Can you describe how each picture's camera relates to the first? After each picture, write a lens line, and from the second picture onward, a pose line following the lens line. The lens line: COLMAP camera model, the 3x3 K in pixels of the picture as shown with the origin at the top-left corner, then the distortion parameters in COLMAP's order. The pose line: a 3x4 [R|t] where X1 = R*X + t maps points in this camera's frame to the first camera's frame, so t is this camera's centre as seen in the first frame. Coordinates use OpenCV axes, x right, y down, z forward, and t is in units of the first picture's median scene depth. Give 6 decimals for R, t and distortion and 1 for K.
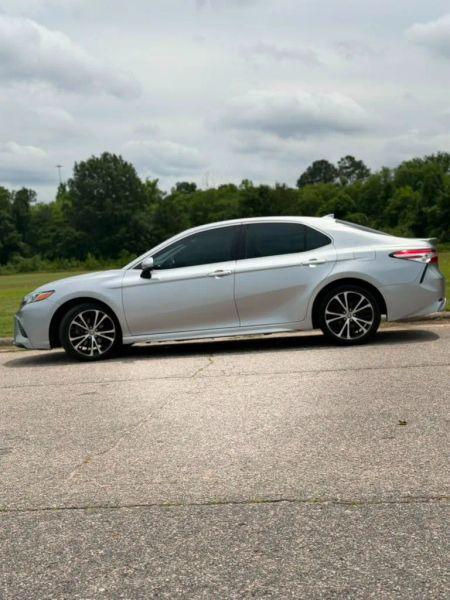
lens RADIAL K [[870.6, 0, 225.0], [0, 870.6, 300.0], [0, 0, 1]] dist [0.144379, -0.113612]
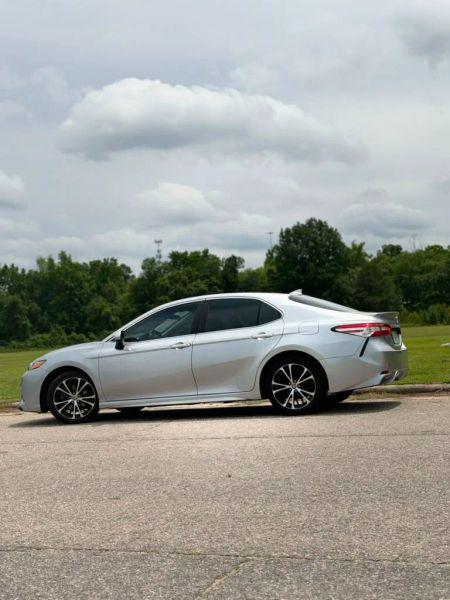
lens RADIAL K [[870.6, 0, 225.0], [0, 870.6, 300.0], [0, 0, 1]] dist [0.144379, -0.113612]
pose [[0.962650, -0.009312, -0.270587, 0.338703], [-0.009685, 0.997584, -0.068785, -0.012777], [0.270574, 0.068837, 0.960235, -0.035000]]
